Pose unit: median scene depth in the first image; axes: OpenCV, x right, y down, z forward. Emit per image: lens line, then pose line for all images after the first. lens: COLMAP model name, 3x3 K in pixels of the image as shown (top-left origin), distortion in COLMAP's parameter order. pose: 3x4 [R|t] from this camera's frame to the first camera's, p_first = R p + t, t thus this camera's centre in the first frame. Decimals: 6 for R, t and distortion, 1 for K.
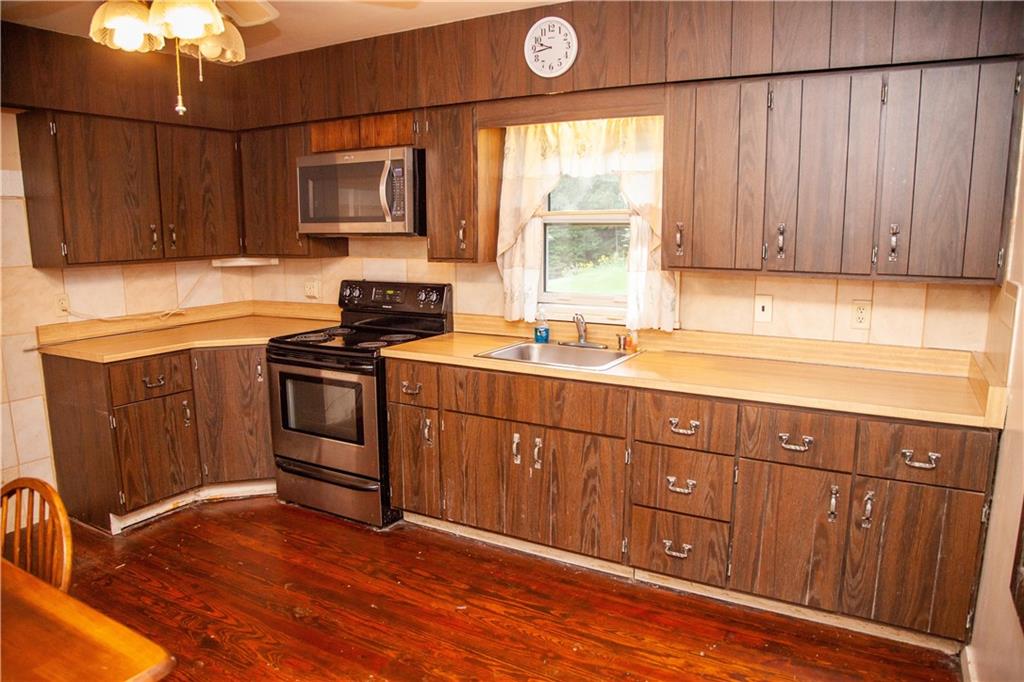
lens RADIAL K [[694.0, 0, 510.0], [0, 694.0, 340.9], [0, 0, 1]] dist [-0.122310, 0.062413]
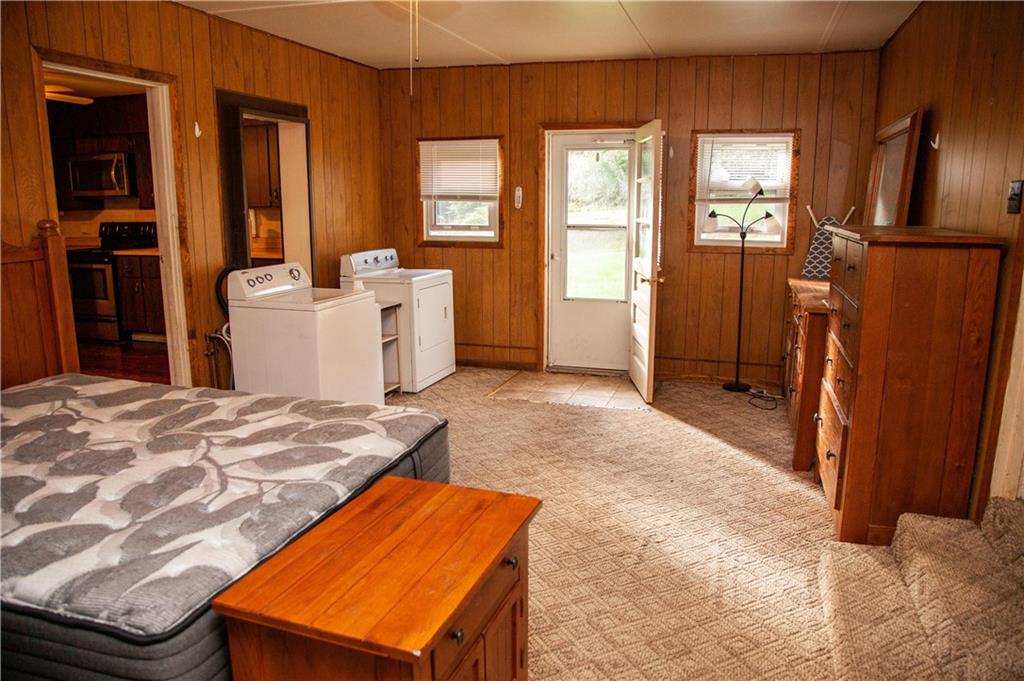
lens RADIAL K [[694.0, 0, 520.3], [0, 694.0, 344.7], [0, 0, 1]] dist [-0.122310, 0.062413]
pose [[0.974817, -0.041760, 0.219060, 0.594517], [0.032528, 0.998431, 0.045584, 0.258081], [-0.220620, -0.037311, 0.974646, -1.325868]]
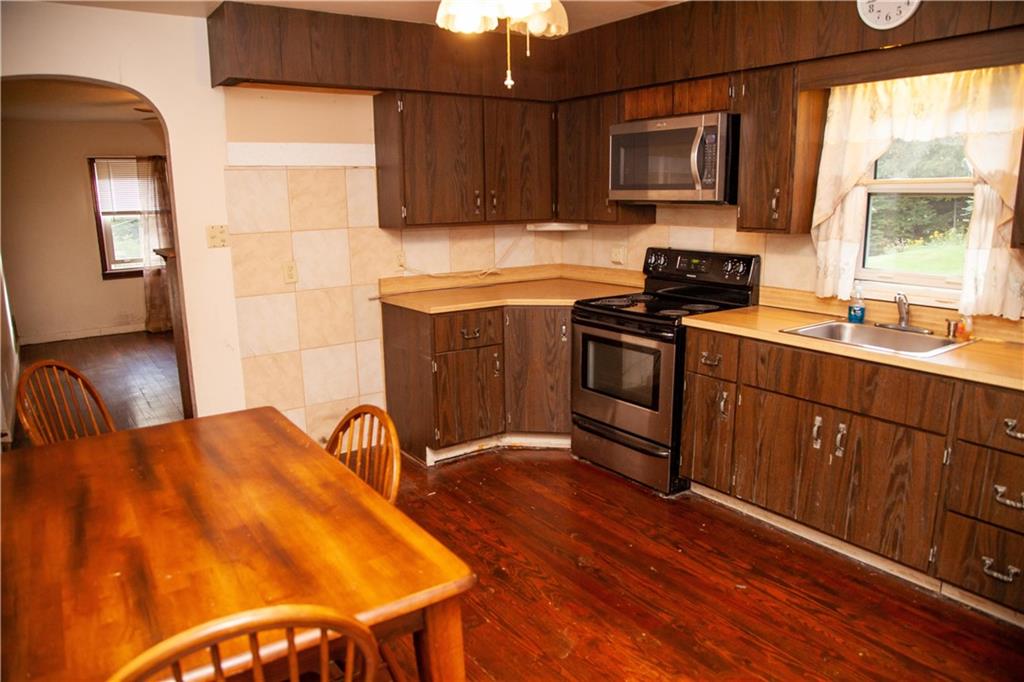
lens RADIAL K [[694.0, 0, 513.3], [0, 694.0, 341.4], [0, 0, 1]] dist [-0.122310, 0.062413]
pose [[0.909929, 0.078789, -0.407212, -0.001286], [-0.060128, 0.996478, 0.058444, 0.002715], [0.410382, -0.028695, 0.911462, -0.008640]]
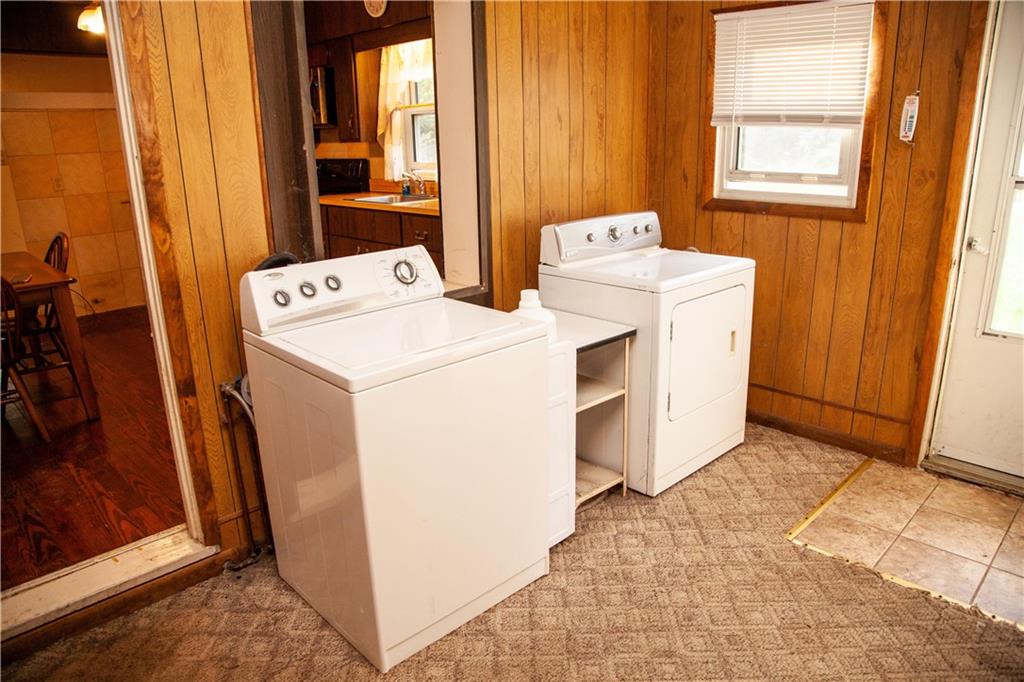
lens RADIAL K [[694.0, 0, 516.1], [0, 694.0, 342.3], [0, 0, 1]] dist [-0.122310, 0.062413]
pose [[0.966106, 0.059541, -0.251186, 0.760268], [-0.026522, 0.990781, 0.132848, 0.128949], [0.256780, -0.121684, 0.958779, -0.461684]]
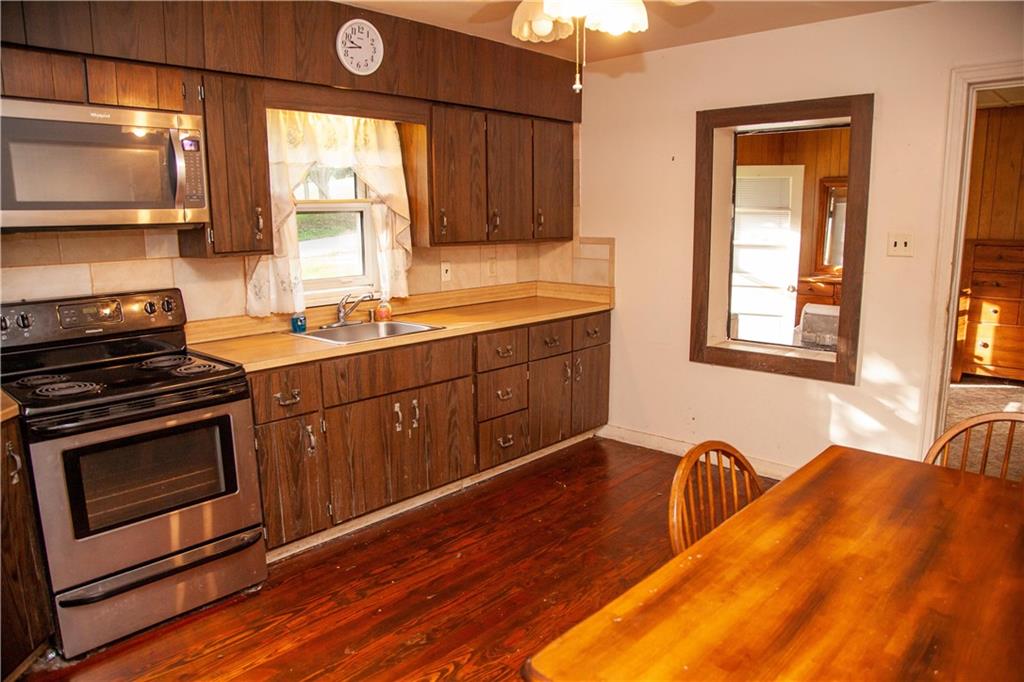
lens RADIAL K [[694.0, 0, 515.5], [0, 694.0, 338.5], [0, 0, 1]] dist [-0.122310, 0.062413]
pose [[0.221143, -0.169599, 0.960381, -0.940177], [0.168260, 0.976630, 0.133724, -0.076199], [-0.960617, 0.132022, 0.244511, 0.526561]]
